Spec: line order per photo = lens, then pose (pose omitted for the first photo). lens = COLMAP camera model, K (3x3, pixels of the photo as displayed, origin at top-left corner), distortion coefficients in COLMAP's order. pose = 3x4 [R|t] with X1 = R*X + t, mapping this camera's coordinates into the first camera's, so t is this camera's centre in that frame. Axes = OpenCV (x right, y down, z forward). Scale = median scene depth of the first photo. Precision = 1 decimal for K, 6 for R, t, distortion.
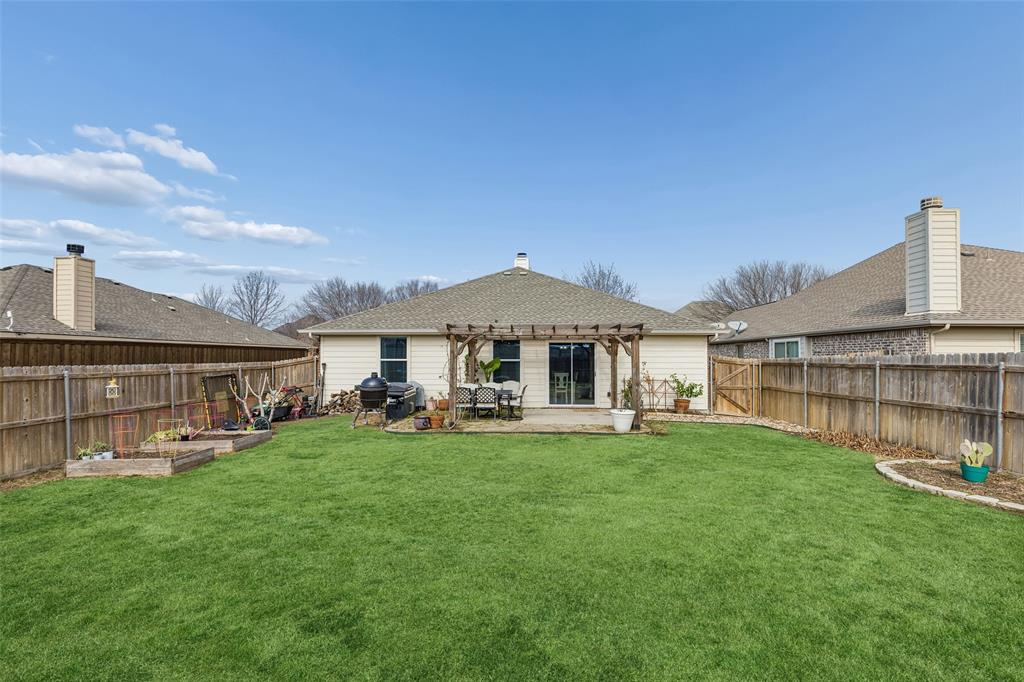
lens RADIAL K [[461.3, 0, 516.4], [0, 461.3, 360.3], [0, 0, 1]] dist [0.013976, -0.002254]
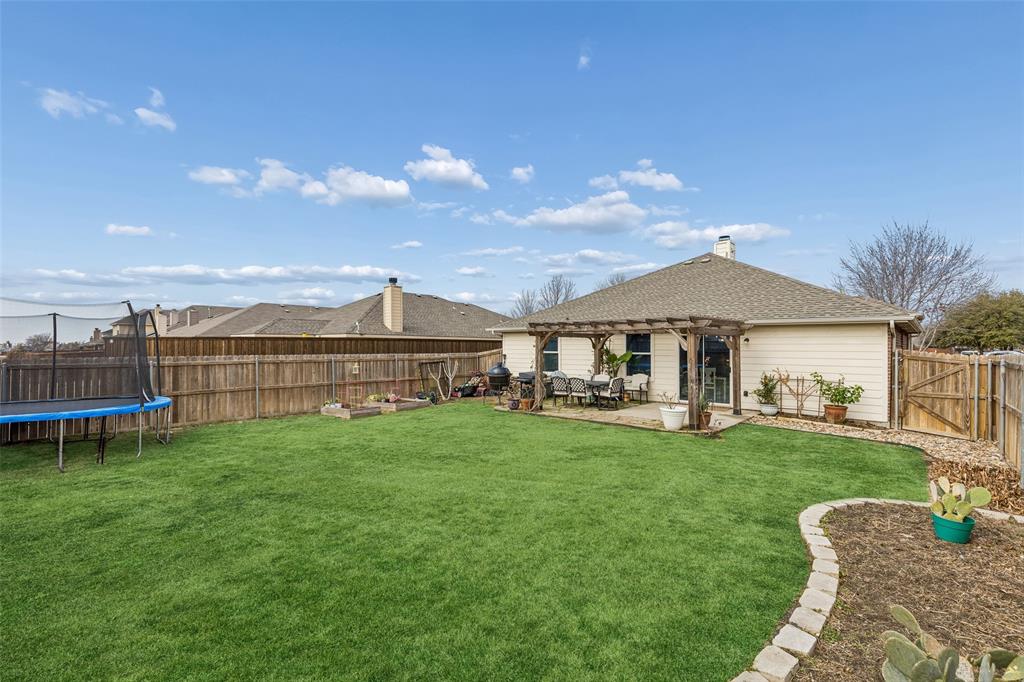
lens RADIAL K [[461.3, 0, 510.8], [0, 461.3, 347.2], [0, 0, 1]] dist [0.013976, -0.002254]
pose [[0.776453, 0.002078, -0.630172, 0.425440], [-0.007405, 0.999956, -0.005827, -0.006022], [0.630132, 0.009191, 0.776434, 0.032051]]
